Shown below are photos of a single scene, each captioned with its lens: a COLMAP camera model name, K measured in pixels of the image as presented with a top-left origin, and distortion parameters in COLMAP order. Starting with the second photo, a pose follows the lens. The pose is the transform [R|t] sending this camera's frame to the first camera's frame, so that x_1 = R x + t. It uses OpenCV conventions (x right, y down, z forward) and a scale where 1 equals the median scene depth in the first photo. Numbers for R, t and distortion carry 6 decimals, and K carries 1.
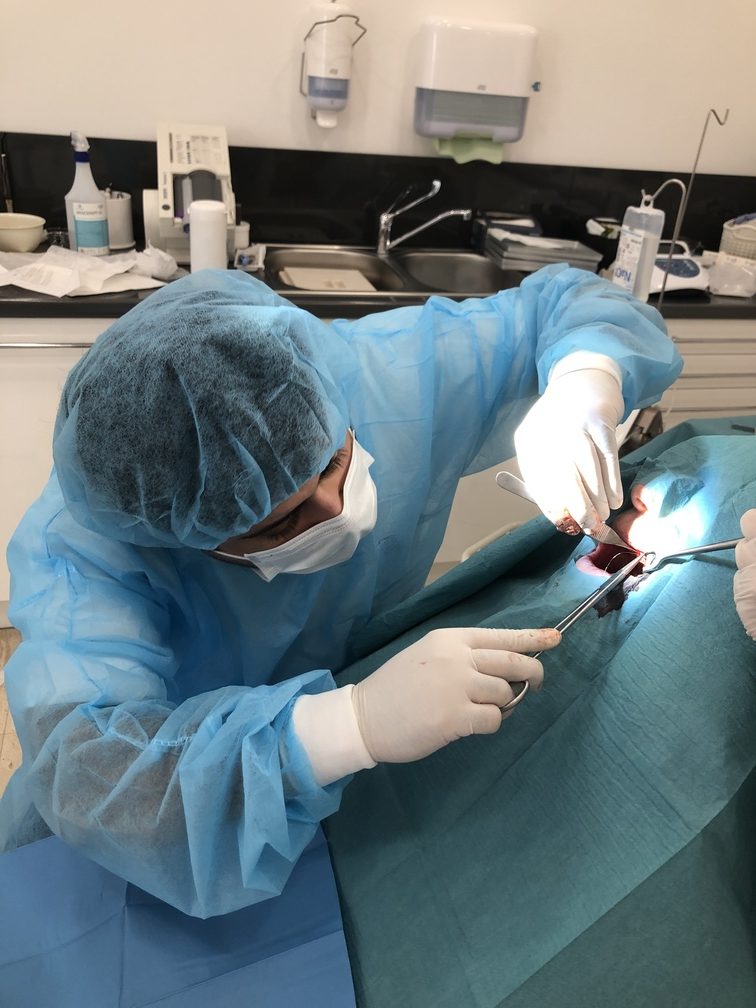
lens RADIAL K [[789.0, 0, 390.4], [0, 789.0, 470.6], [0, 0, 1]] dist [-0.000679, 0.004549]
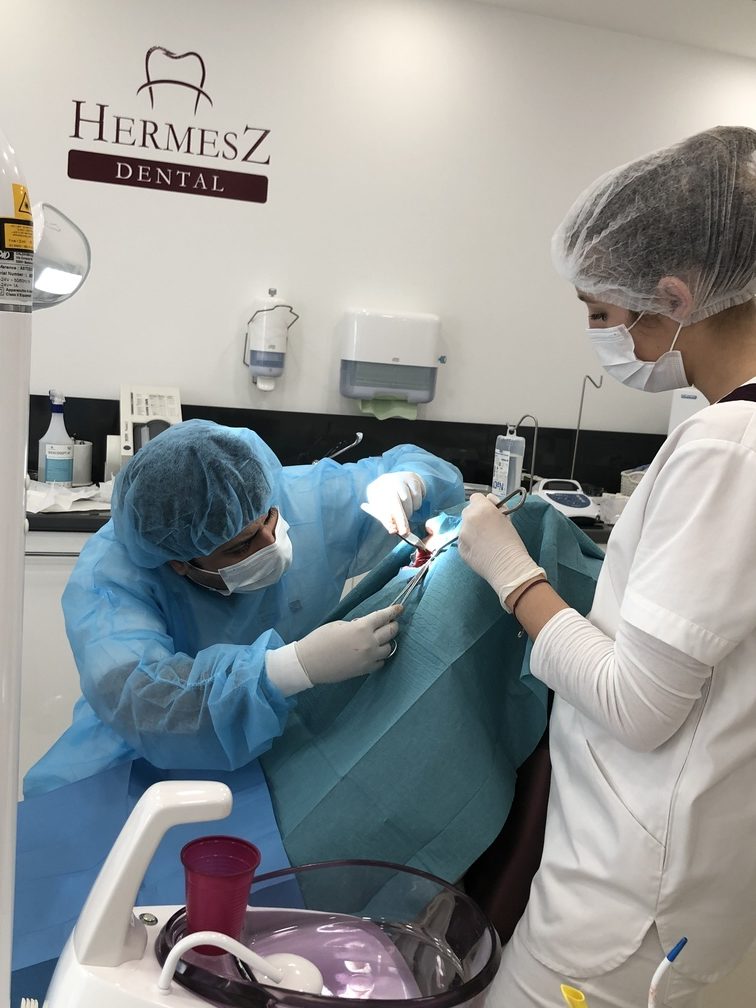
lens RADIAL K [[1033.3, 0, 378.0], [0, 1033.3, 504.0], [0, 0, 1]] dist [0.163024, -0.422552]
pose [[0.999270, -0.004878, 0.037880, 0.028534], [0.017181, 0.943208, -0.331758, 0.248134], [-0.034110, 0.332167, 0.942604, -0.418364]]
